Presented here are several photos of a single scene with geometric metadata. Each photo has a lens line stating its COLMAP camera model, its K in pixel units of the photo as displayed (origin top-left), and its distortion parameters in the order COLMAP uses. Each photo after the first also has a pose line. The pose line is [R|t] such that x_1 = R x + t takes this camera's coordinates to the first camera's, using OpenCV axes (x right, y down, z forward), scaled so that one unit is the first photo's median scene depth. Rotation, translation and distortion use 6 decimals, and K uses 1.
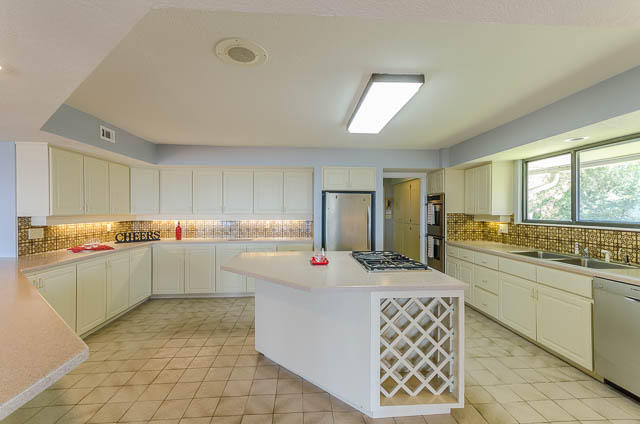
lens RADIAL K [[282.6, 0, 325.4], [0, 282.6, 210.2], [0, 0, 1]] dist [-0.004095, -0.001129]
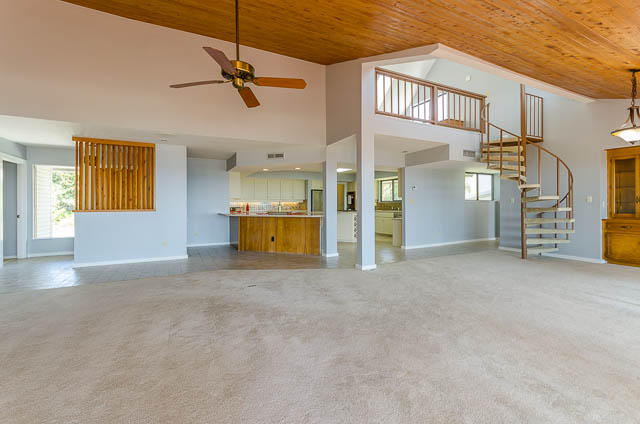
lens RADIAL K [[282.6, 0, 326.8], [0, 282.6, 203.2], [0, 0, 1]] dist [-0.004095, -0.001129]
pose [[0.917047, -0.007354, 0.398711, -1.021525], [0.008799, 0.999960, -0.001793, 0.059385], [-0.398682, 0.005153, 0.917075, -1.524566]]
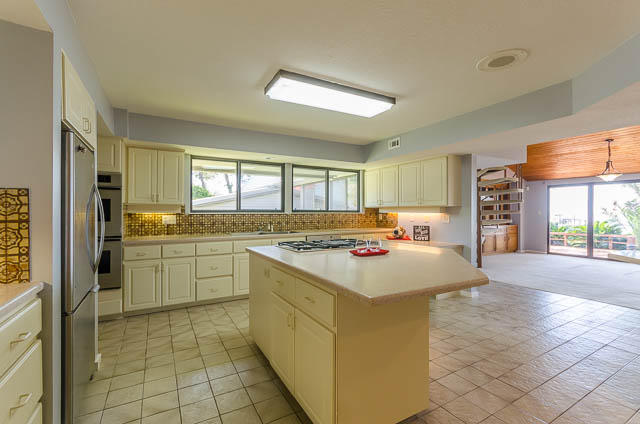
lens RADIAL K [[282.6, 0, 315.7], [0, 282.6, 212.1], [0, 0, 1]] dist [-0.004095, -0.001129]
pose [[-0.421618, -0.004529, 0.906762, -0.510585], [-0.002302, 0.999990, 0.003924, 0.038321], [-0.906771, -0.000433, -0.421624, 1.080456]]
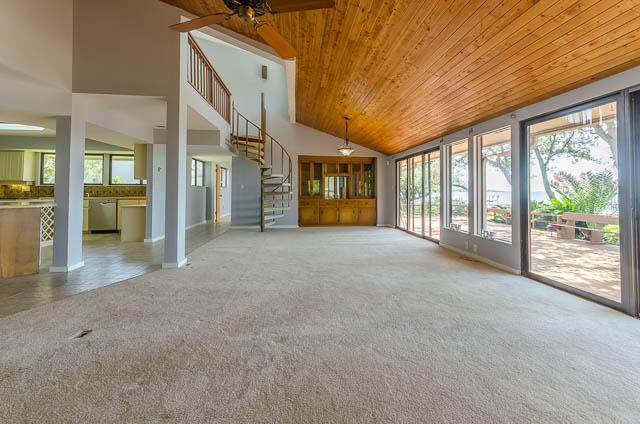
lens RADIAL K [[282.6, 0, 344.3], [0, 282.6, 186.0], [0, 0, 1]] dist [-0.004095, -0.001129]
pose [[-0.084921, 0.013228, 0.996300, -1.449023], [-0.003180, 0.999903, -0.013547, 0.073934], [-0.996383, -0.004318, -0.084871, -0.937924]]
